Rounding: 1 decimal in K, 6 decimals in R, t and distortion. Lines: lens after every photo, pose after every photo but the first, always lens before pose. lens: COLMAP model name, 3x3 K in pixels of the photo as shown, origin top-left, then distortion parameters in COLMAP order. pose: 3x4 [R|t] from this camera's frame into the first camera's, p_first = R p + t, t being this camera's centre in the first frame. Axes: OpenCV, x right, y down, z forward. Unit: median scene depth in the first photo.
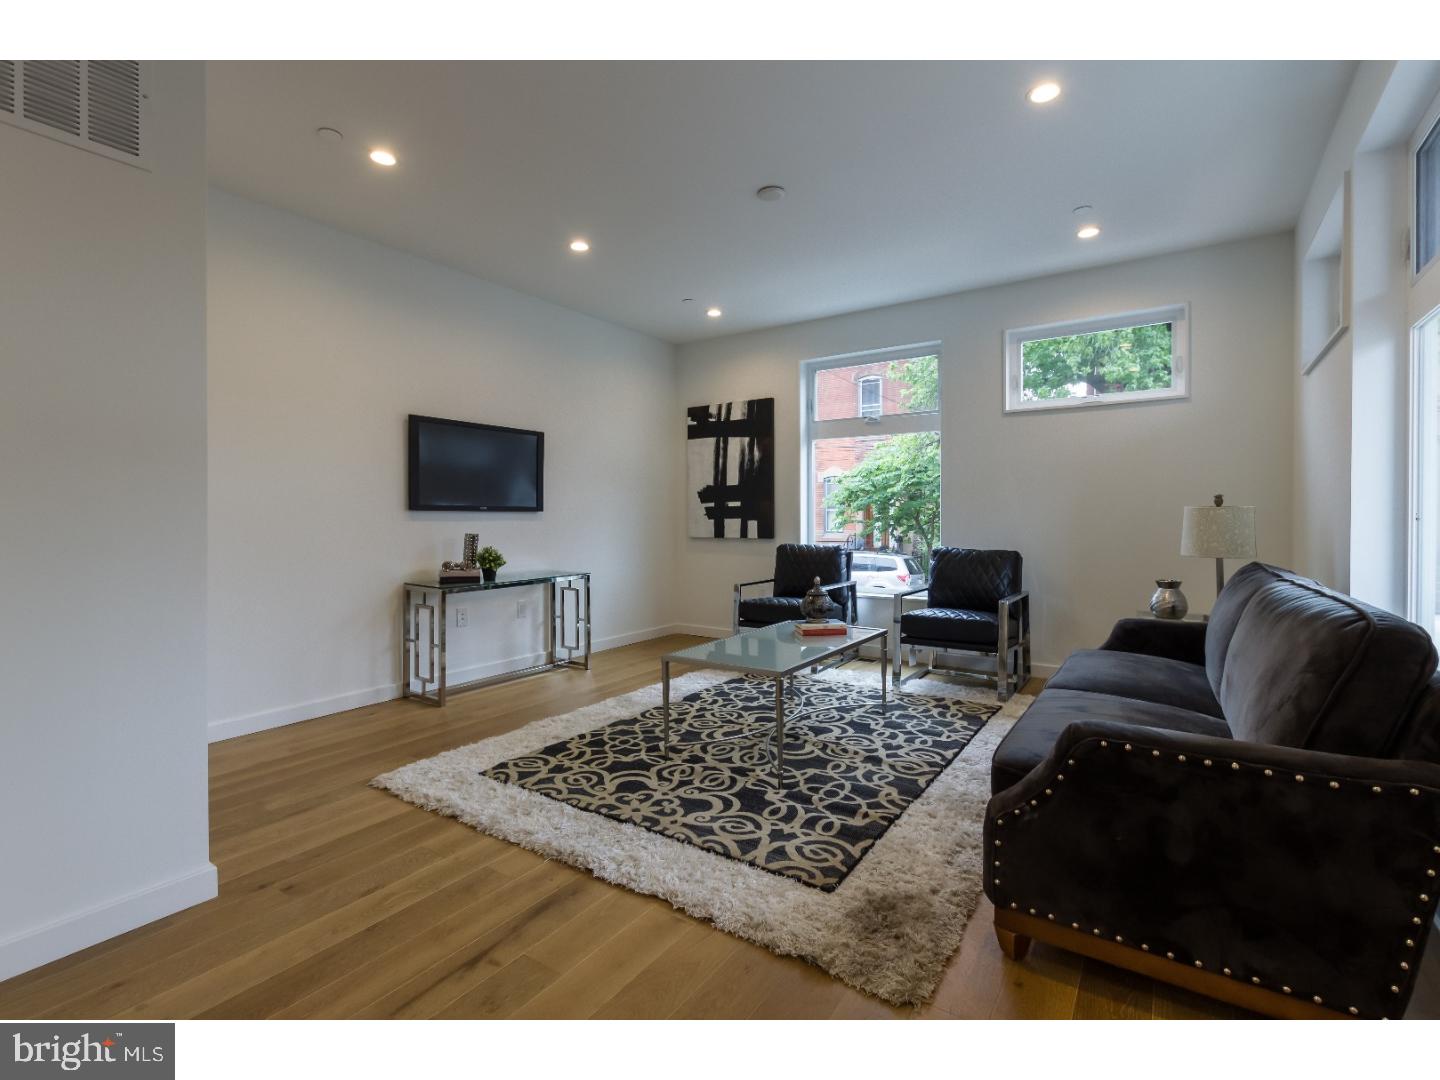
lens RADIAL K [[661.4, 0, 714.8], [0, 661.4, 532.0], [0, 0, 1]] dist [0.000825, 0.001213]
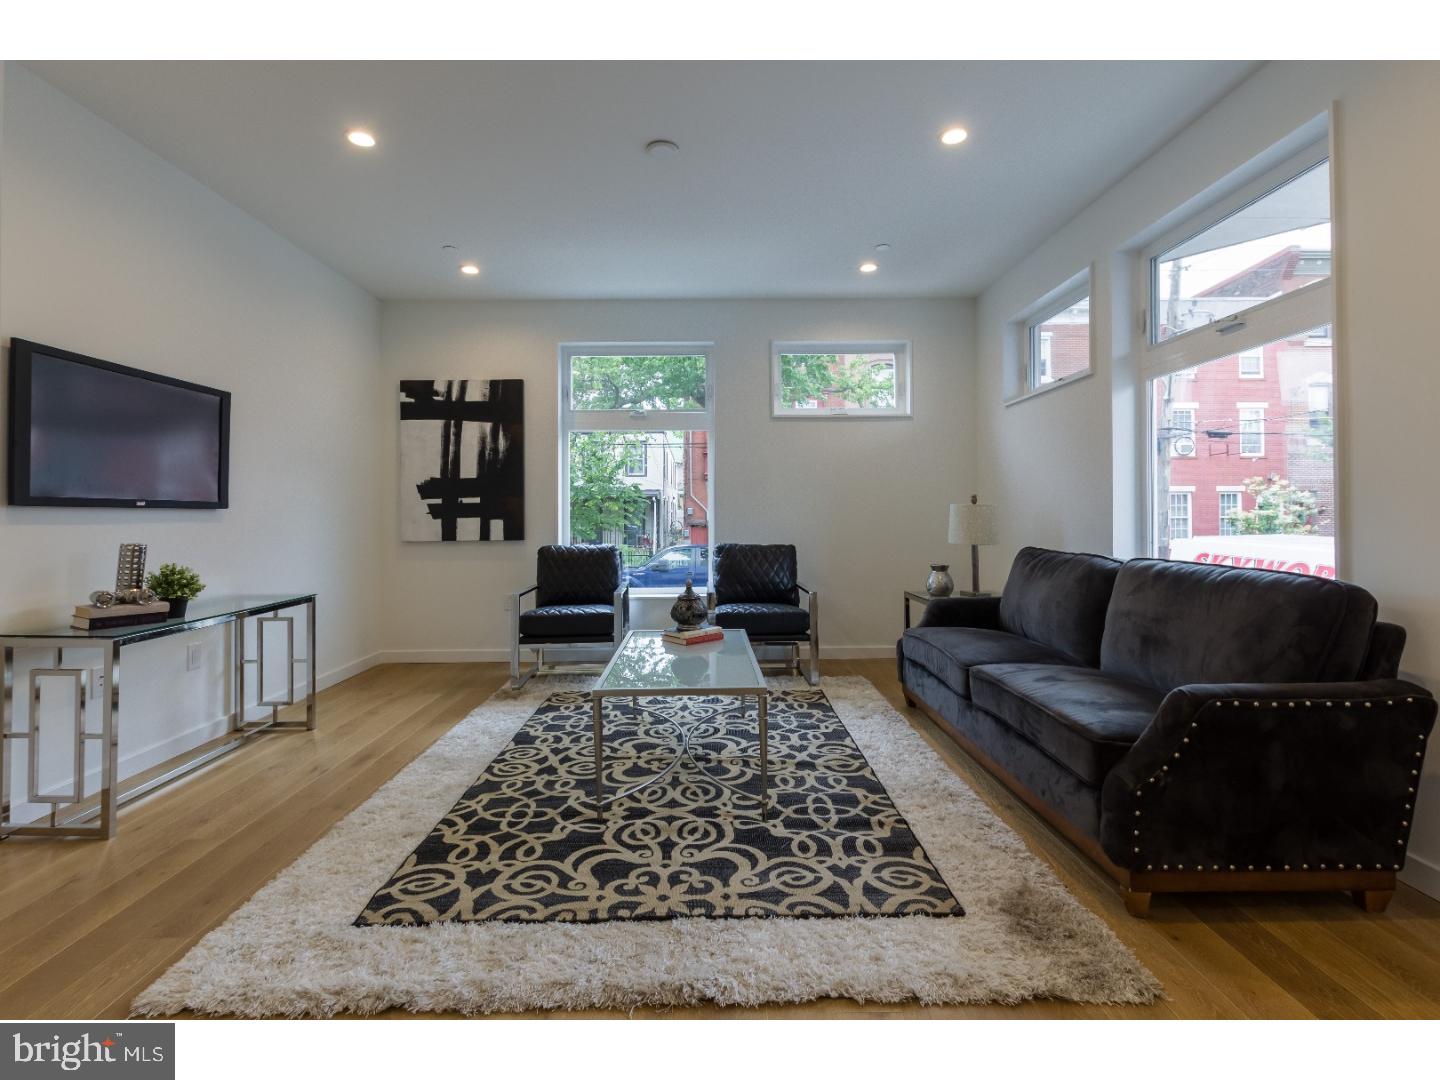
lens RADIAL K [[661.4, 0, 703.2], [0, 661.4, 523.4], [0, 0, 1]] dist [0.000825, 0.001213]
pose [[0.822547, -0.011929, 0.568572, -0.298104], [0.018437, 0.999814, -0.005697, -0.004113], [-0.568399, 0.015169, 0.822613, 0.197948]]
